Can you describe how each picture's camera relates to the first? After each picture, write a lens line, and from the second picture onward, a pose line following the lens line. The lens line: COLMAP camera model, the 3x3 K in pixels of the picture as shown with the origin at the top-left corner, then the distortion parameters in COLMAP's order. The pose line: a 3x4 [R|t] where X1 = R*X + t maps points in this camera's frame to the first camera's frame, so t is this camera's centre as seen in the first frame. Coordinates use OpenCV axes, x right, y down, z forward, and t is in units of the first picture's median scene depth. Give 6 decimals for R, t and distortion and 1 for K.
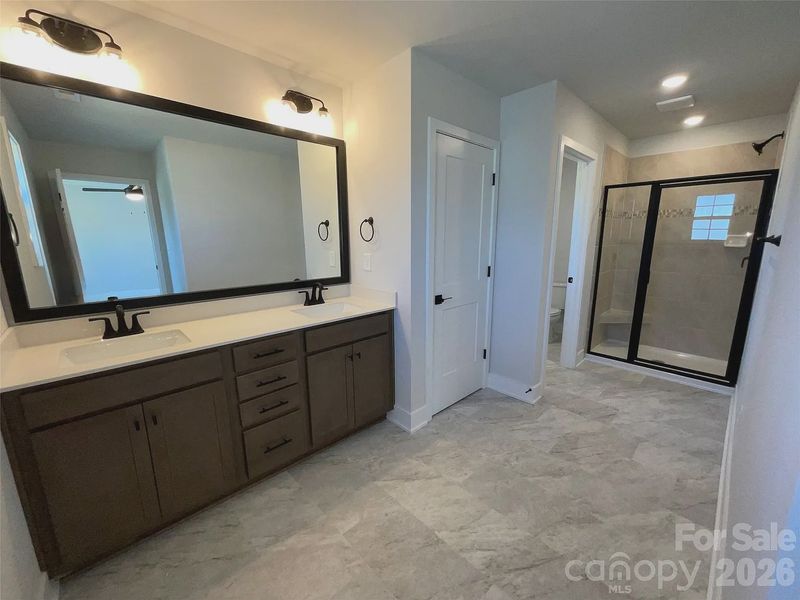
lens RADIAL K [[328.2, 0, 401.4], [0, 328.2, 298.2], [0, 0, 1]] dist [0.003243, 0.001398]
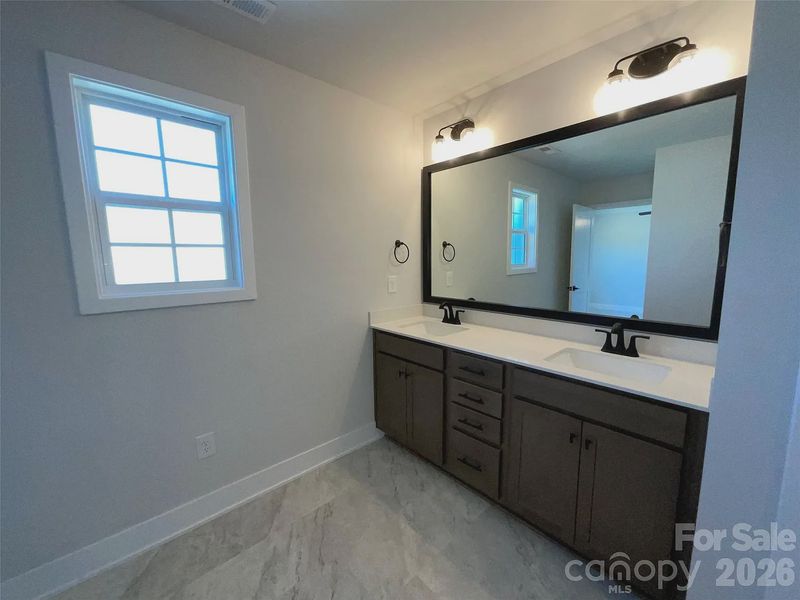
lens RADIAL K [[328.2, 0, 404.9], [0, 328.2, 301.2], [0, 0, 1]] dist [0.003243, 0.001398]
pose [[-0.020093, 0.140494, -0.989878, 0.546658], [-0.182642, 0.972901, 0.141792, -0.139716], [0.982974, 0.183642, 0.006111, 0.705280]]
